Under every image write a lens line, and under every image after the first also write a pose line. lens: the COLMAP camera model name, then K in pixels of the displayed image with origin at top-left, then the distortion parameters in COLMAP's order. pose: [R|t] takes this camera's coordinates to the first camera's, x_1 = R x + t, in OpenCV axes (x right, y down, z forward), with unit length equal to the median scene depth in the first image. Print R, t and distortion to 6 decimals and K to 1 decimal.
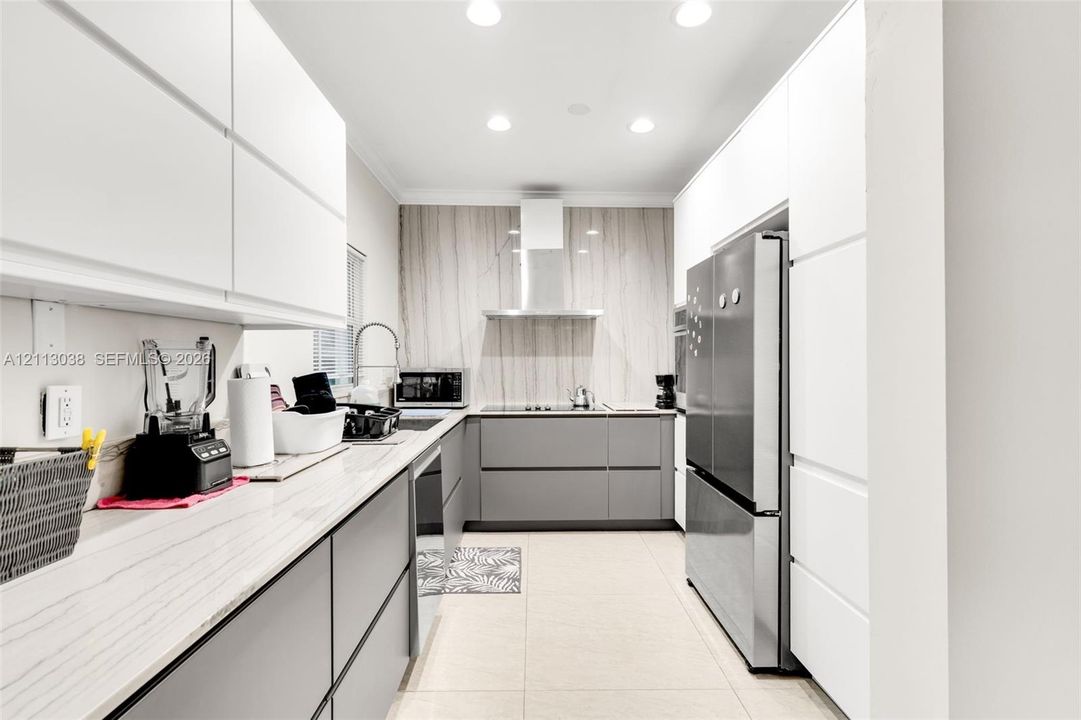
lens RADIAL K [[524.9, 0, 540.3], [0, 524.9, 359.7], [0, 0, 1]] dist [0.000342, -0.000352]
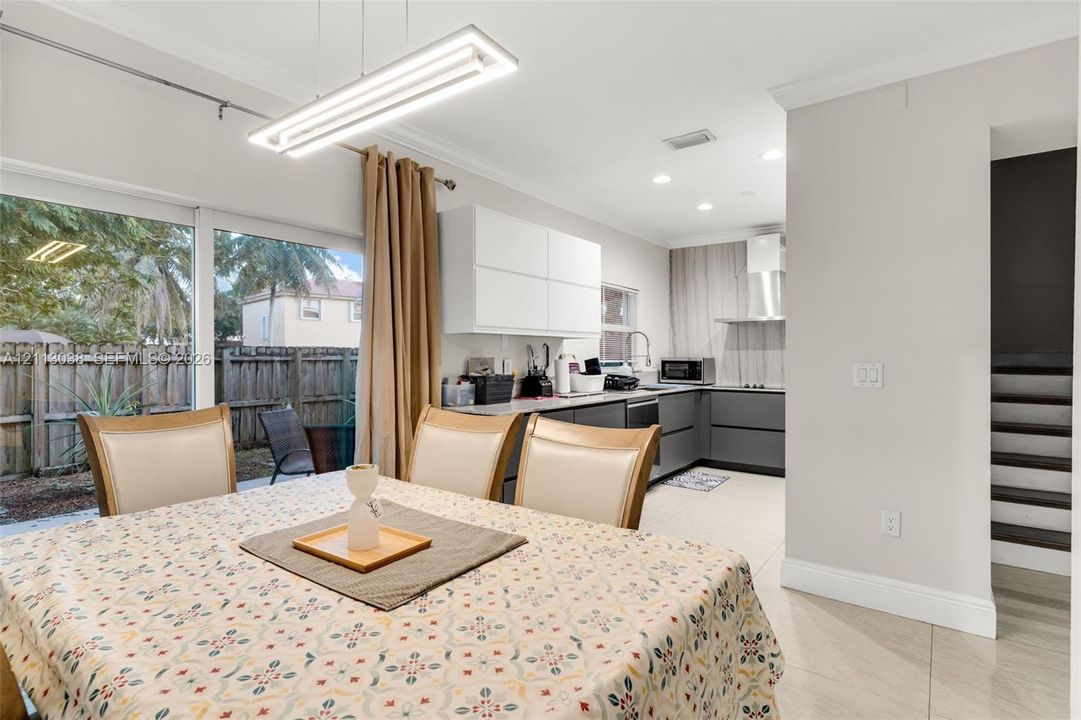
lens RADIAL K [[524.9, 0, 542.1], [0, 524.9, 356.0], [0, 0, 1]] dist [0.000342, -0.000352]
pose [[0.794325, 0.002681, -0.607488, 0.413938], [-0.000636, 0.999993, 0.003583, 0.005071], [0.607493, -0.002460, 0.794321, -0.485909]]
